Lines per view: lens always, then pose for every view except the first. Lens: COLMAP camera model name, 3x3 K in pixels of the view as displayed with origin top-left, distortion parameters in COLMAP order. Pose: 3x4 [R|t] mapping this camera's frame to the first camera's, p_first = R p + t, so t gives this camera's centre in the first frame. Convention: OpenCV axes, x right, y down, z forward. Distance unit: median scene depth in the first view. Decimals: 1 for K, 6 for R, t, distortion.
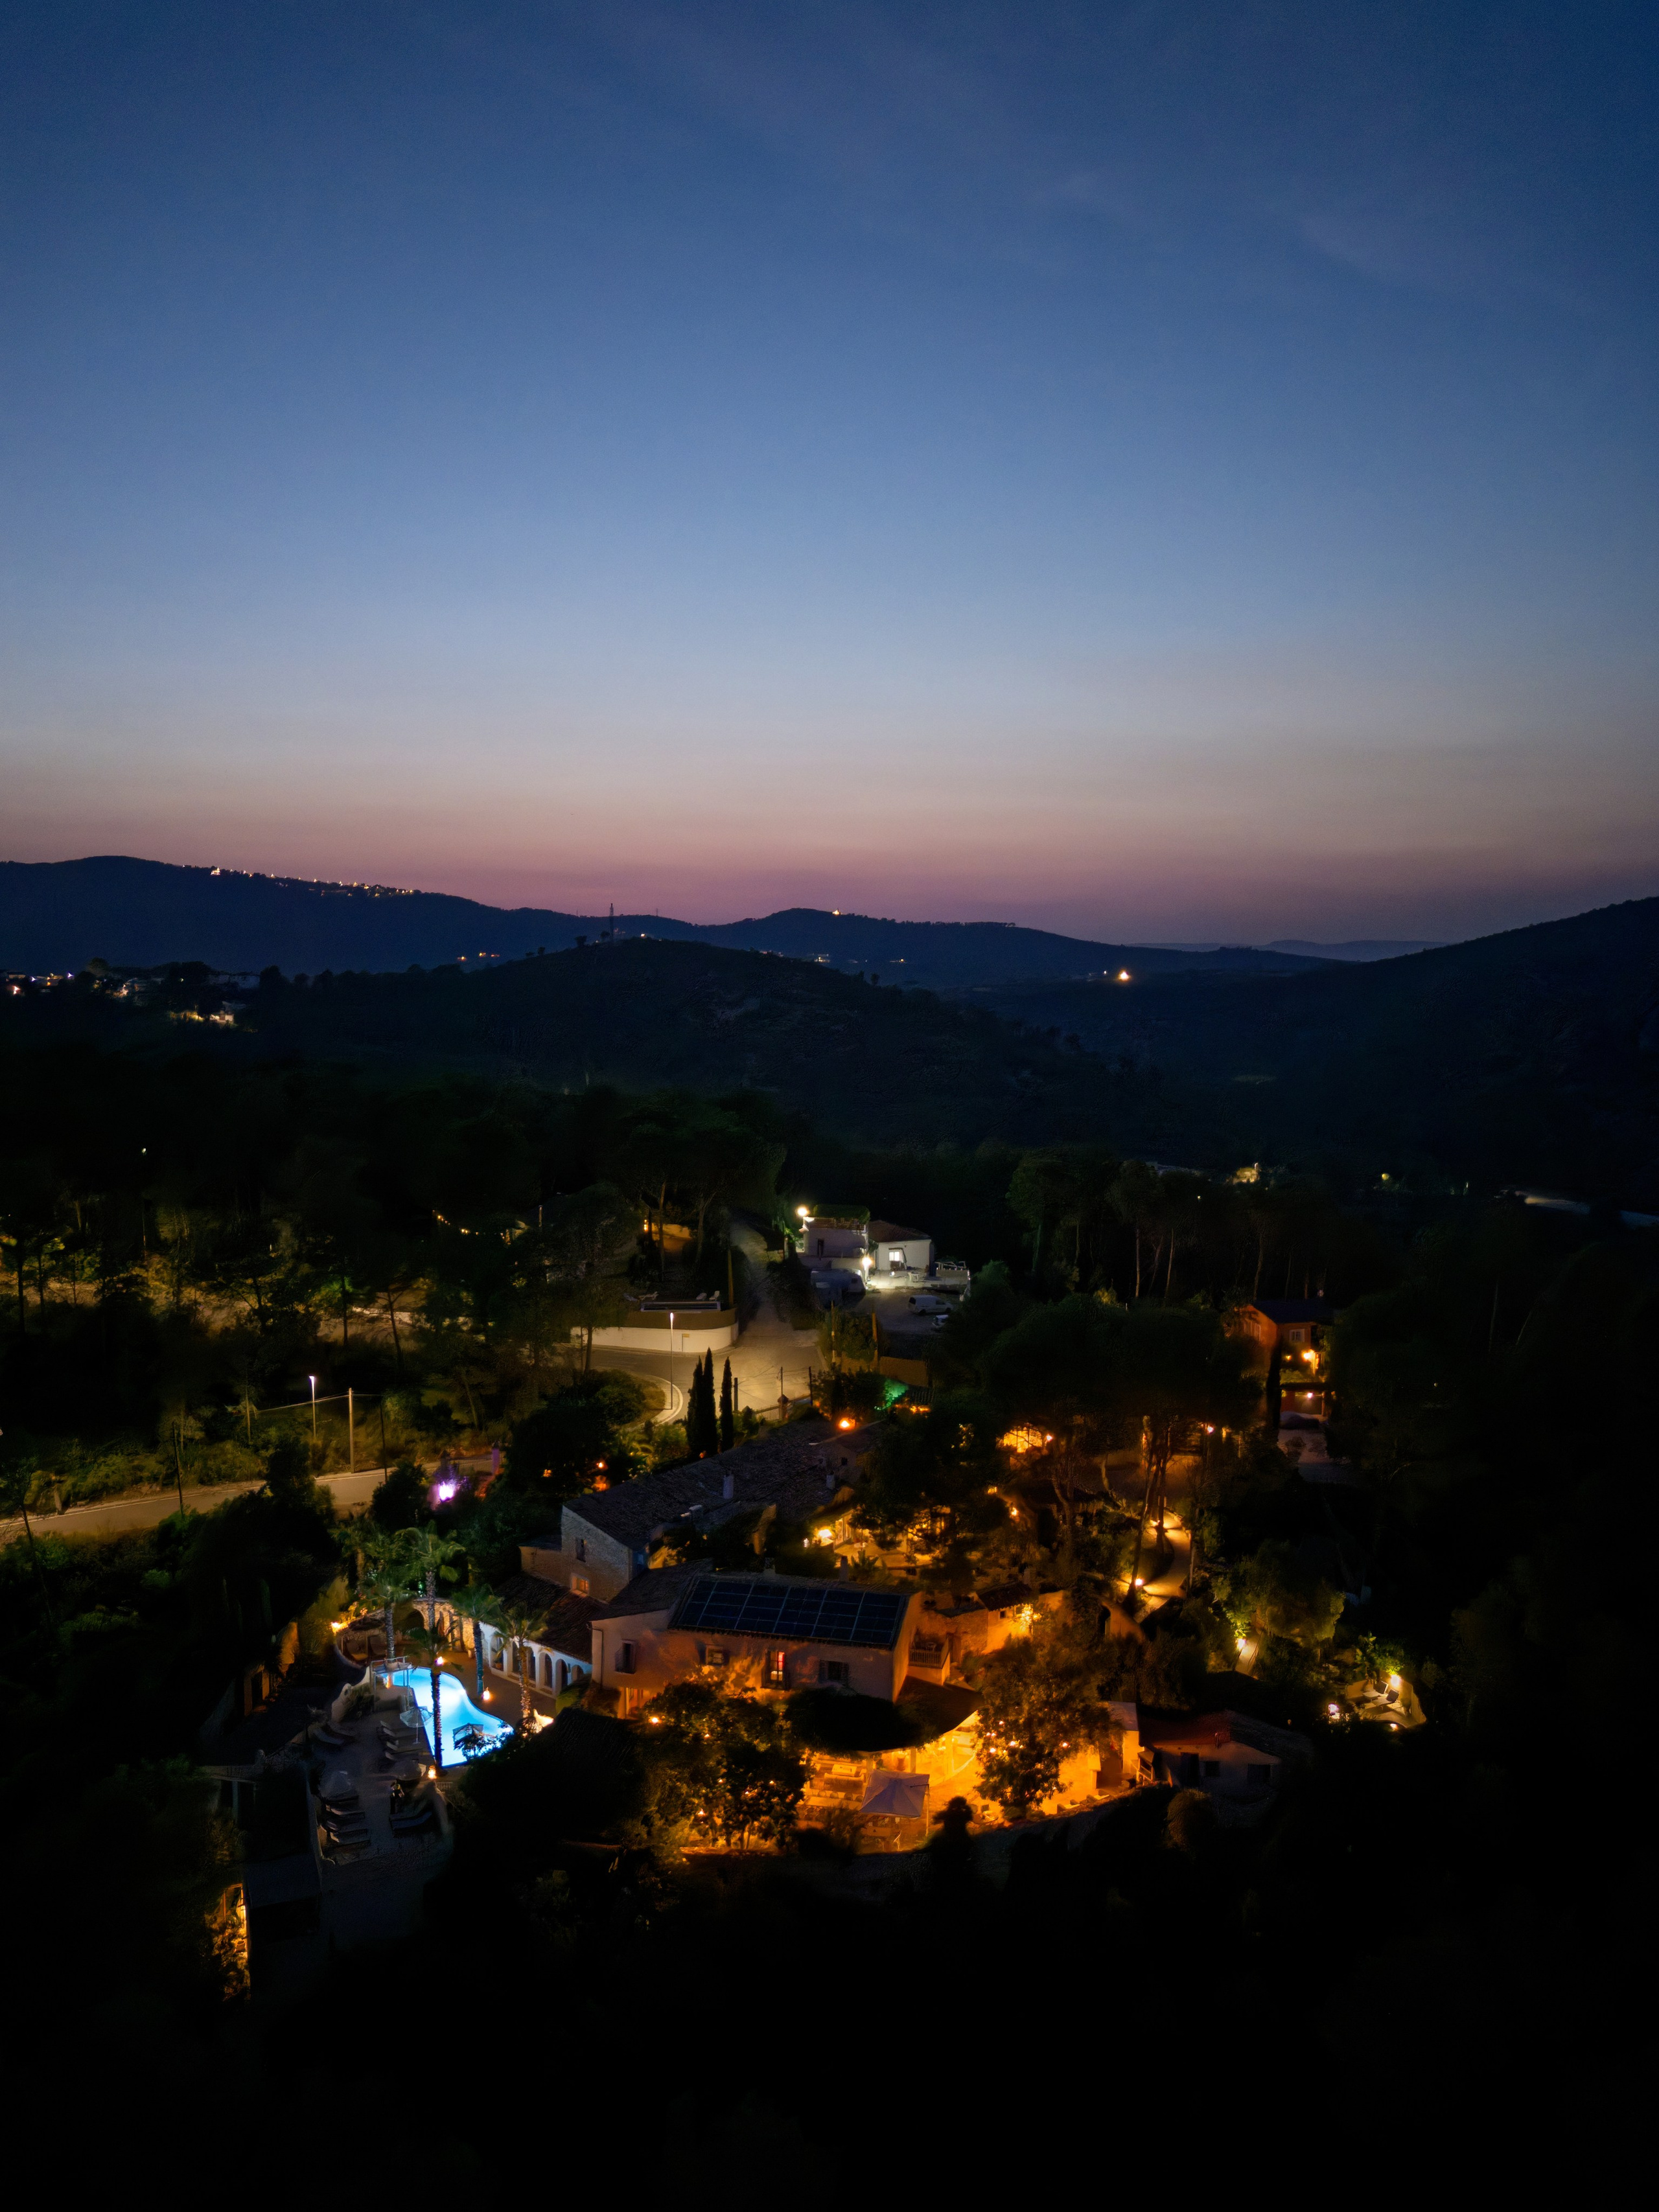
lens RADIAL K [[1598.3, 0, 827.9], [0, 1598.3, 1108.2], [0, 0, 1]] dist [0.006462, -0.010149]
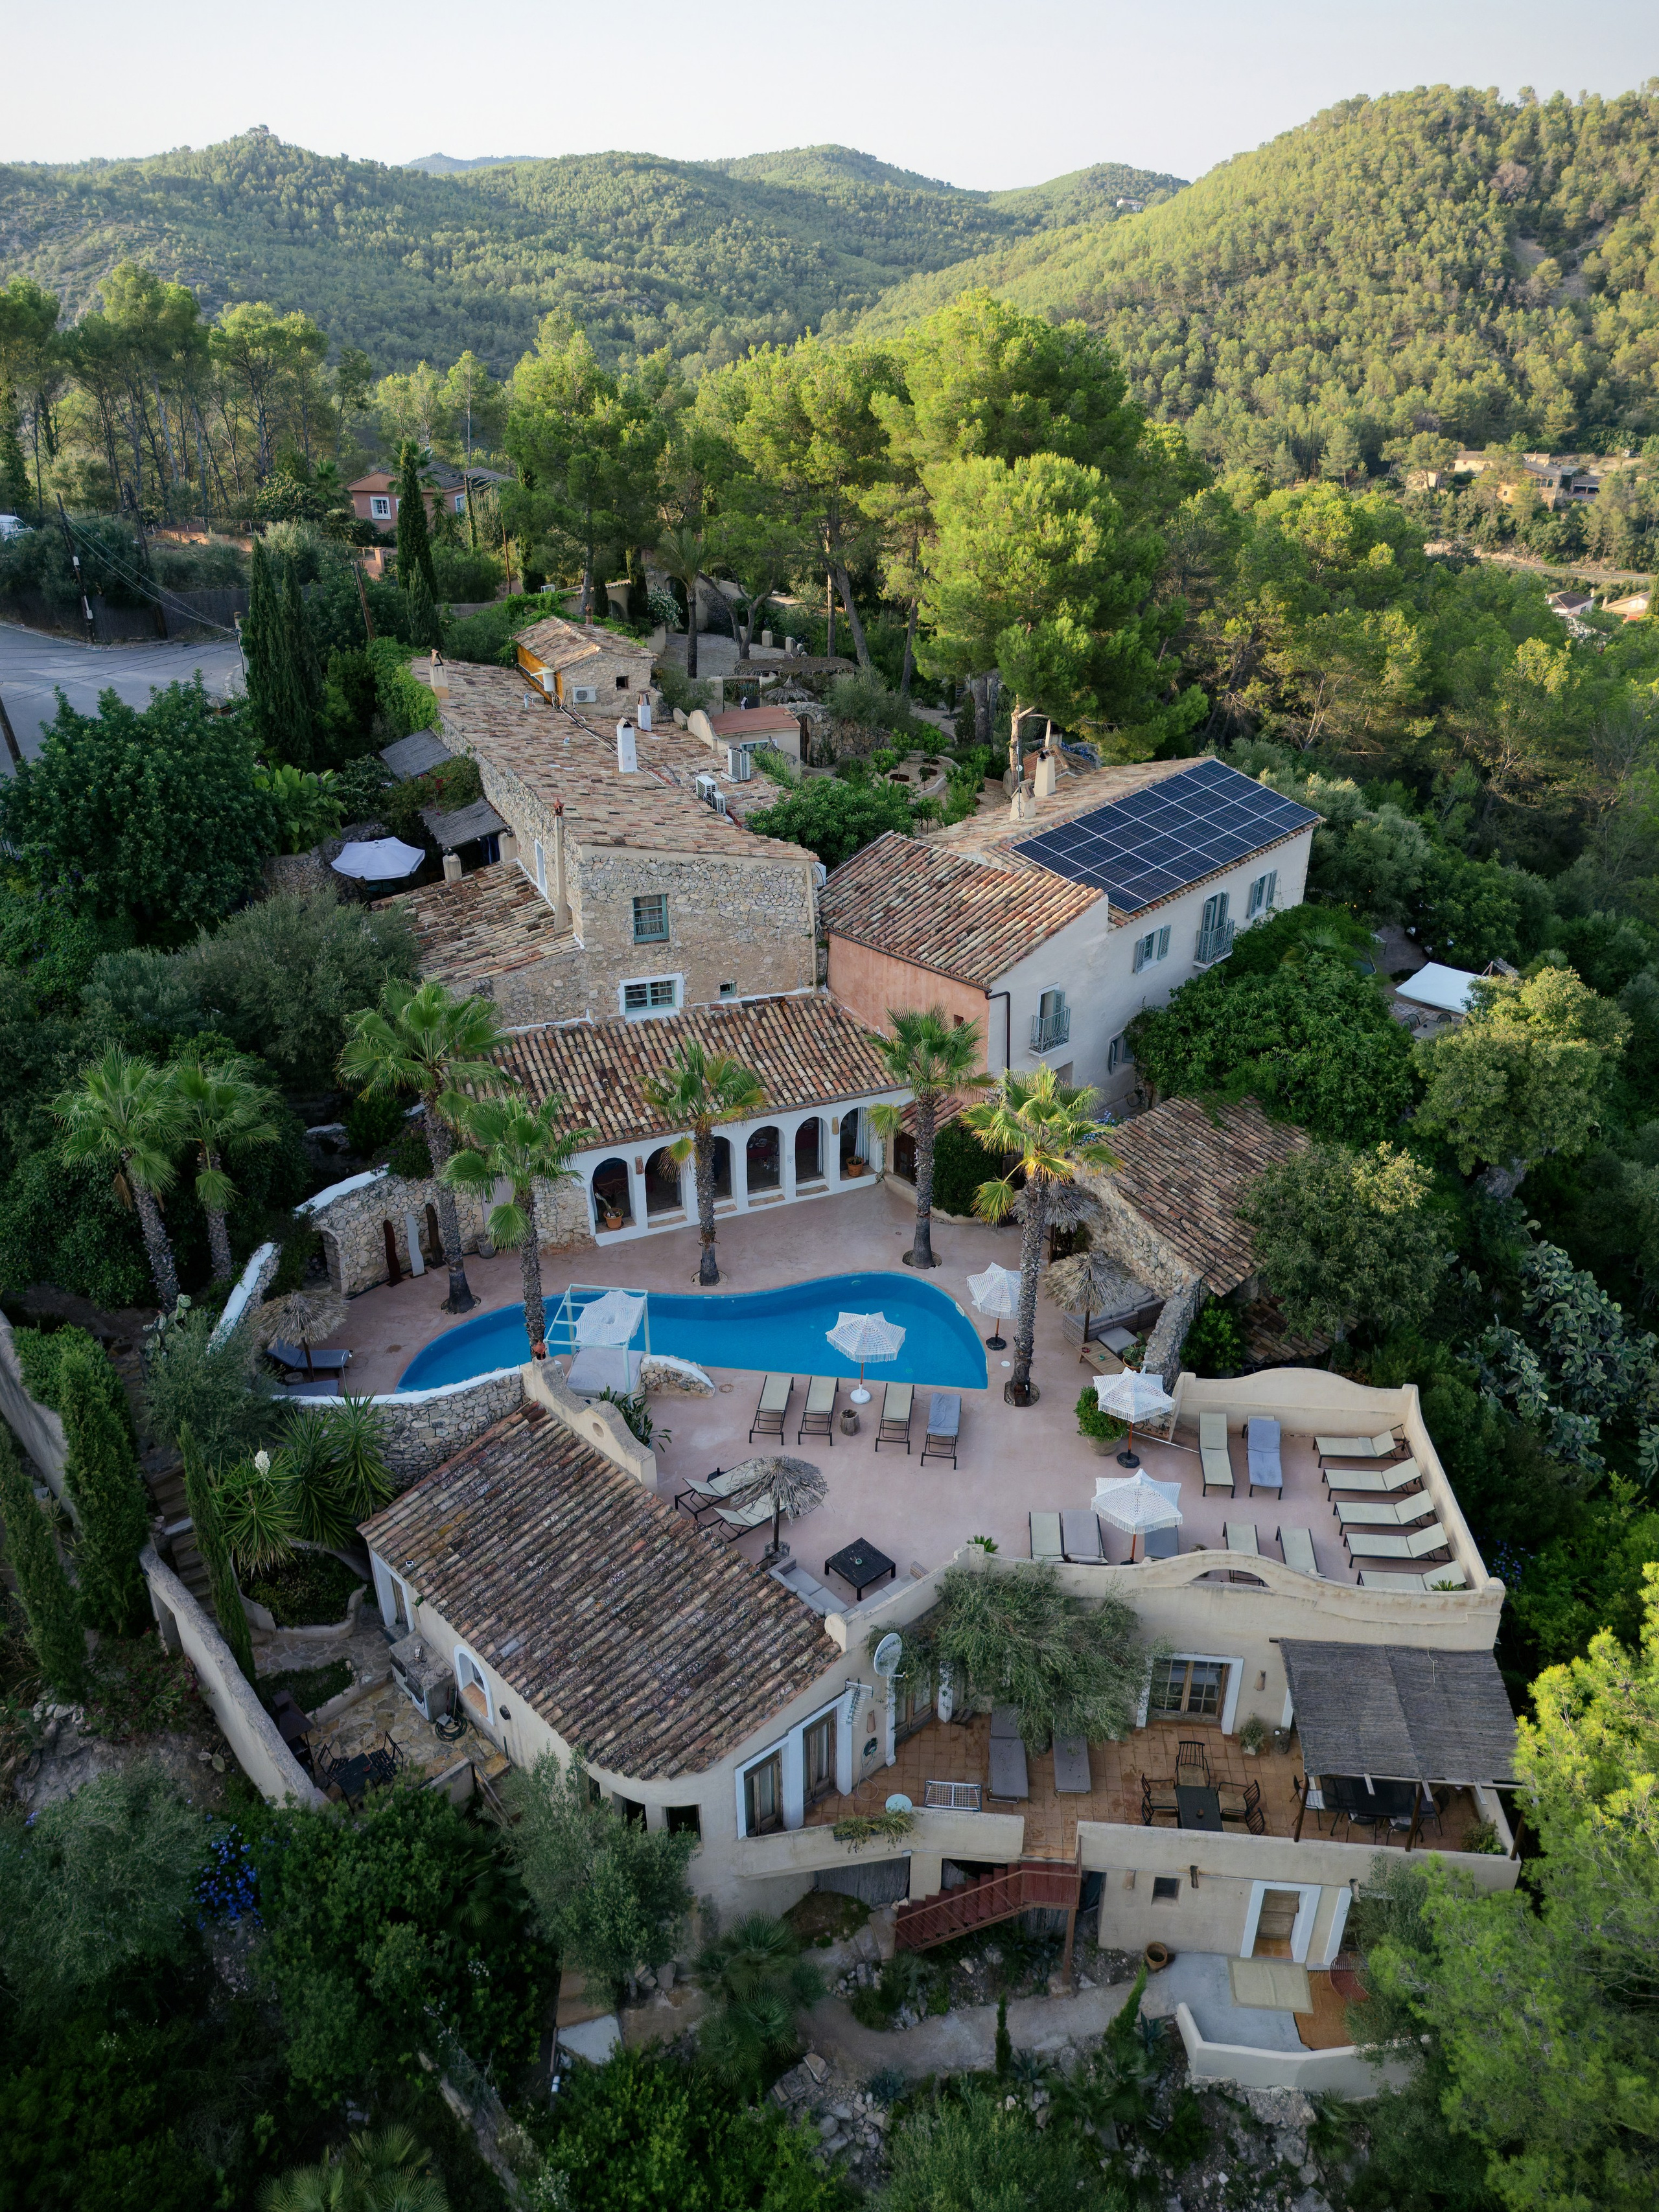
lens RADIAL K [[1598.3, 0, 827.9], [0, 1598.3, 1108.2], [0, 0, 1]] dist [0.006462, -0.010149]
pose [[0.494609, -0.414918, 0.763679, -0.506151], [0.073774, 0.895557, 0.438788, 0.132282], [-0.865979, -0.160689, 0.473561, 0.750421]]
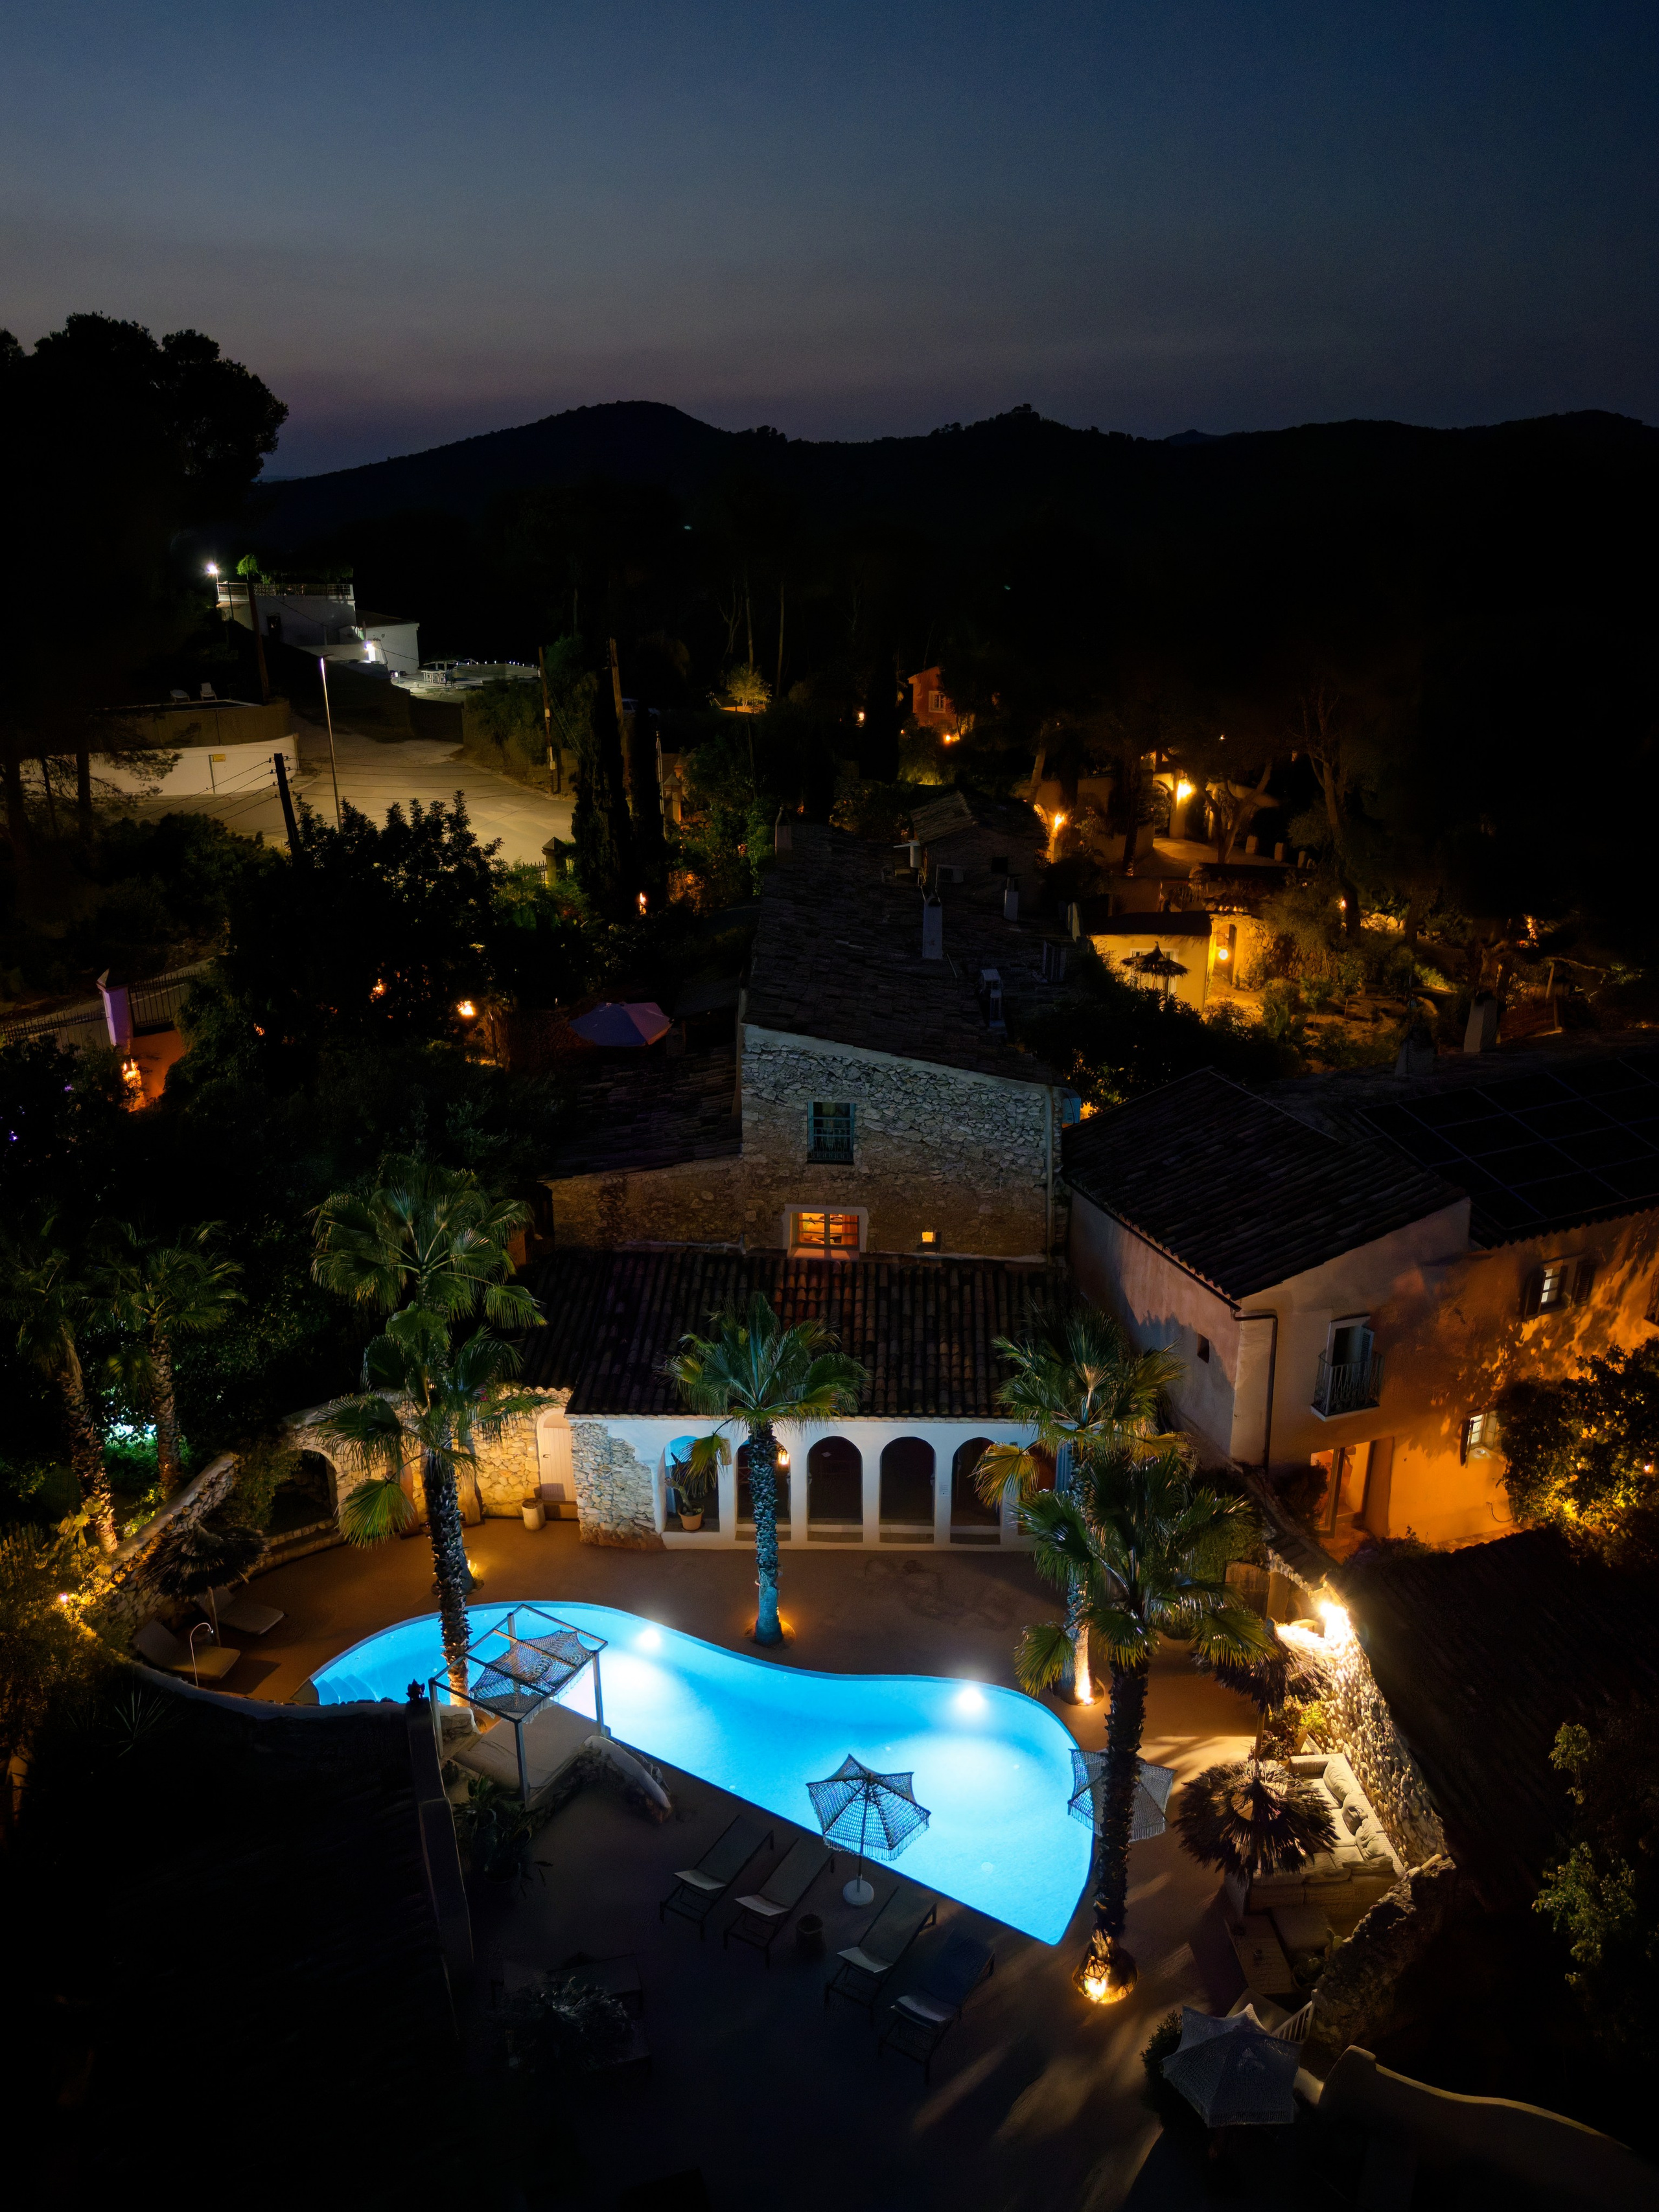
lens RADIAL K [[1598.3, 0, 827.9], [0, 1598.3, 1108.2], [0, 0, 1]] dist [0.006462, -0.010149]
pose [[0.803171, -0.212449, 0.556580, -0.352851], [0.054778, 0.956632, 0.286104, 0.175673], [-0.593225, -0.199302, 0.779976, 0.747928]]
